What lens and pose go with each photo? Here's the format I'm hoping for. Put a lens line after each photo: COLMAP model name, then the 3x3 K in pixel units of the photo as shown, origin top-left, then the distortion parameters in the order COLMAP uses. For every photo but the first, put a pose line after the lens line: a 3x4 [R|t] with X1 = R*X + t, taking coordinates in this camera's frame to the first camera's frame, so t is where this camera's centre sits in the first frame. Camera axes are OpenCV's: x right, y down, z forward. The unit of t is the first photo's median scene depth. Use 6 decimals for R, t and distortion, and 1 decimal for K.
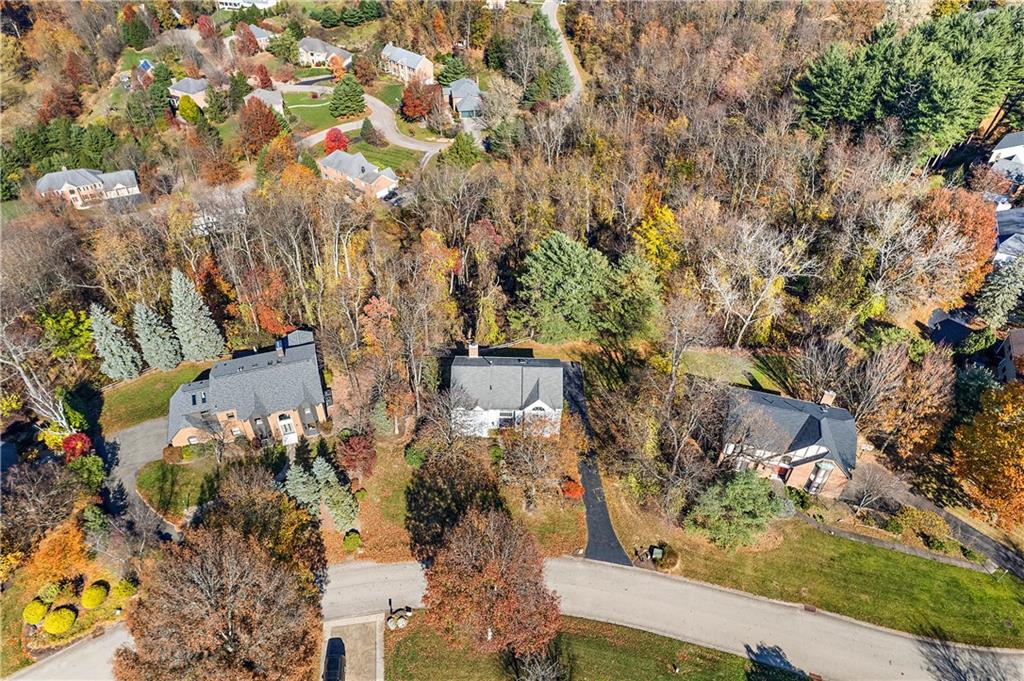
lens RADIAL K [[657.2, 0, 512.0], [0, 657.2, 340.5], [0, 0, 1]] dist [-0.035502, 0.000547]
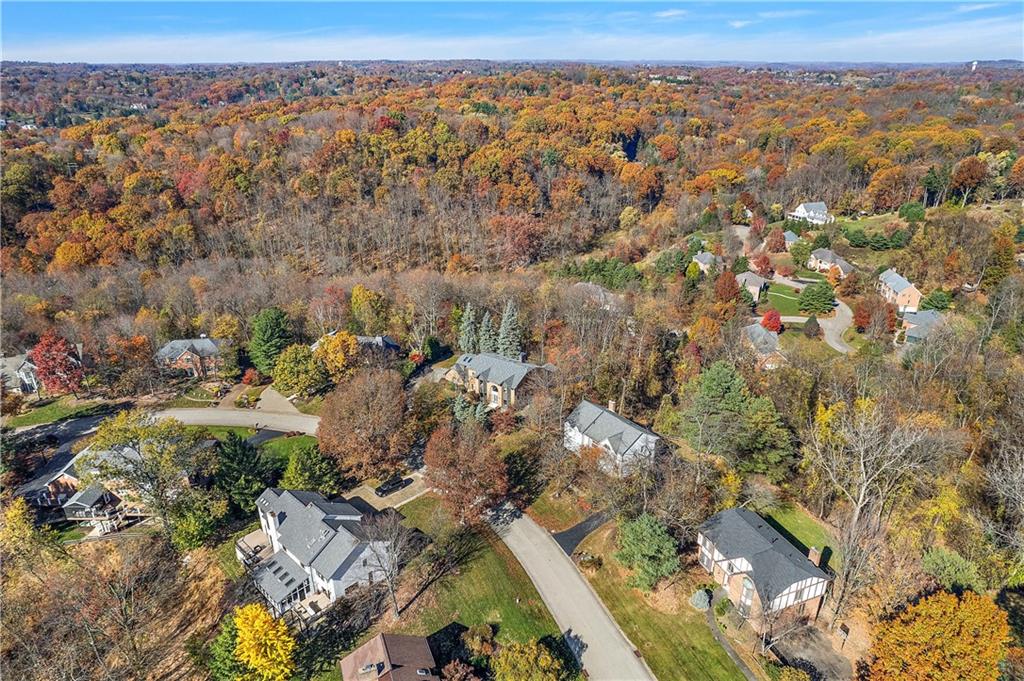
lens RADIAL K [[657.2, 0, 512.0], [0, 657.2, 340.5], [0, 0, 1]] dist [-0.035502, 0.000547]
pose [[0.610533, 0.297381, -0.734039, 0.835968], [-0.506951, 0.858817, -0.073722, 0.114144], [0.608482, 0.417132, 0.675094, -0.116913]]
